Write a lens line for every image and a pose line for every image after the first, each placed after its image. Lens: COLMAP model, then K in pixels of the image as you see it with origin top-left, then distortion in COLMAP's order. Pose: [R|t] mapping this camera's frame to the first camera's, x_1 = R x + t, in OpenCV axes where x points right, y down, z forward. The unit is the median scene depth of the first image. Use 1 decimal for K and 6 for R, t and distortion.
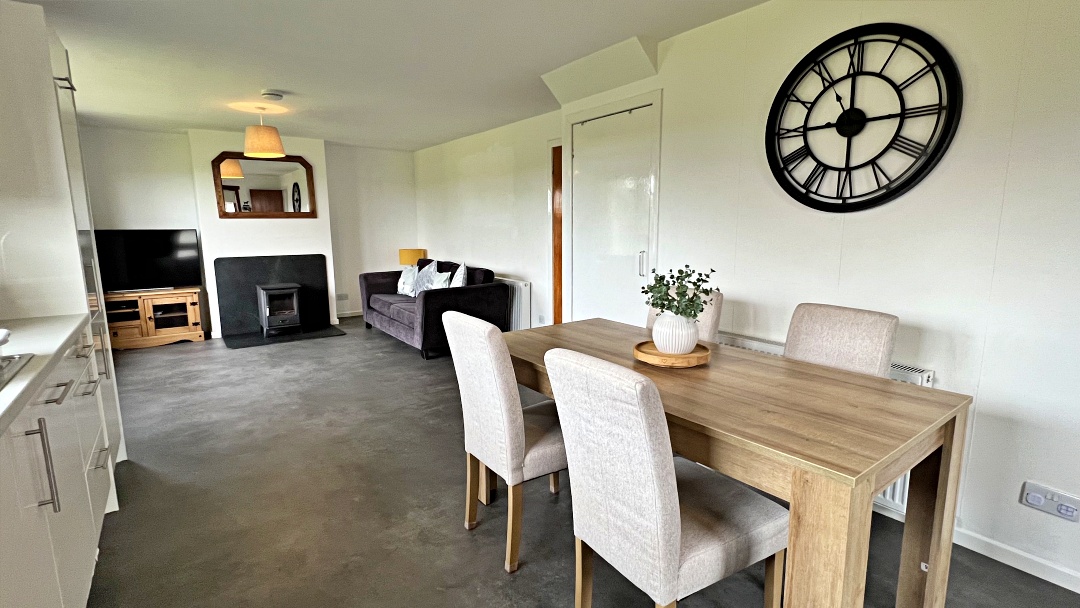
lens RADIAL K [[506.7, 0, 537.5], [0, 506.7, 307.5], [0, 0, 1]] dist [-0.000236, -0.000187]
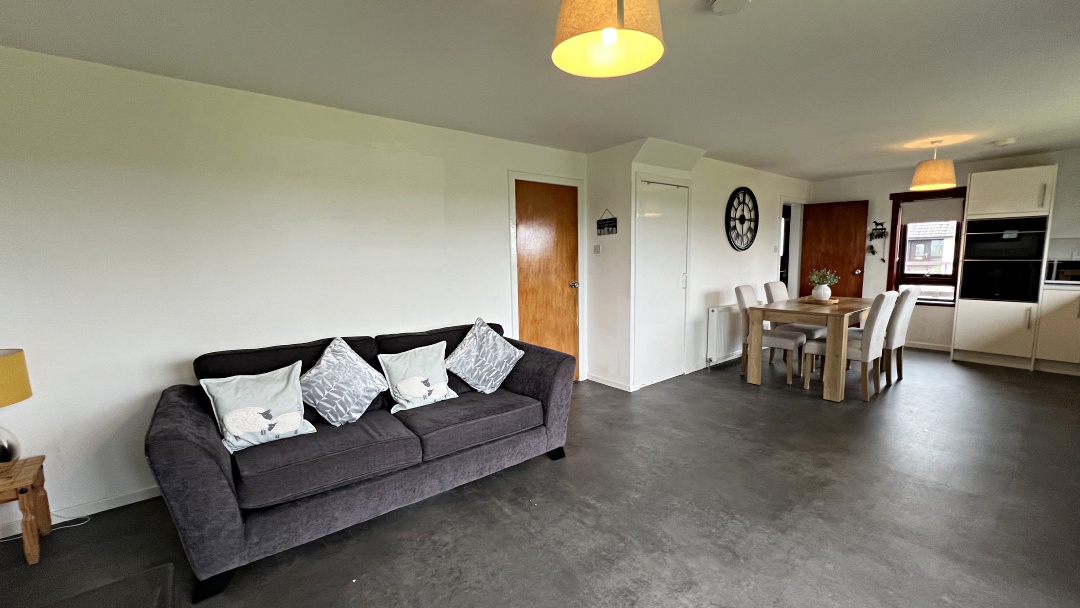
lens RADIAL K [[417.8, 0, 544.4], [0, 417.8, 308.0], [0, 0, 1]] dist [-0.000807, 0.000004]
pose [[-0.040153, -0.126027, 0.991214, -0.881828], [0.177970, 0.975250, 0.131207, -0.201482], [-0.983216, 0.181674, -0.016730, 1.152790]]
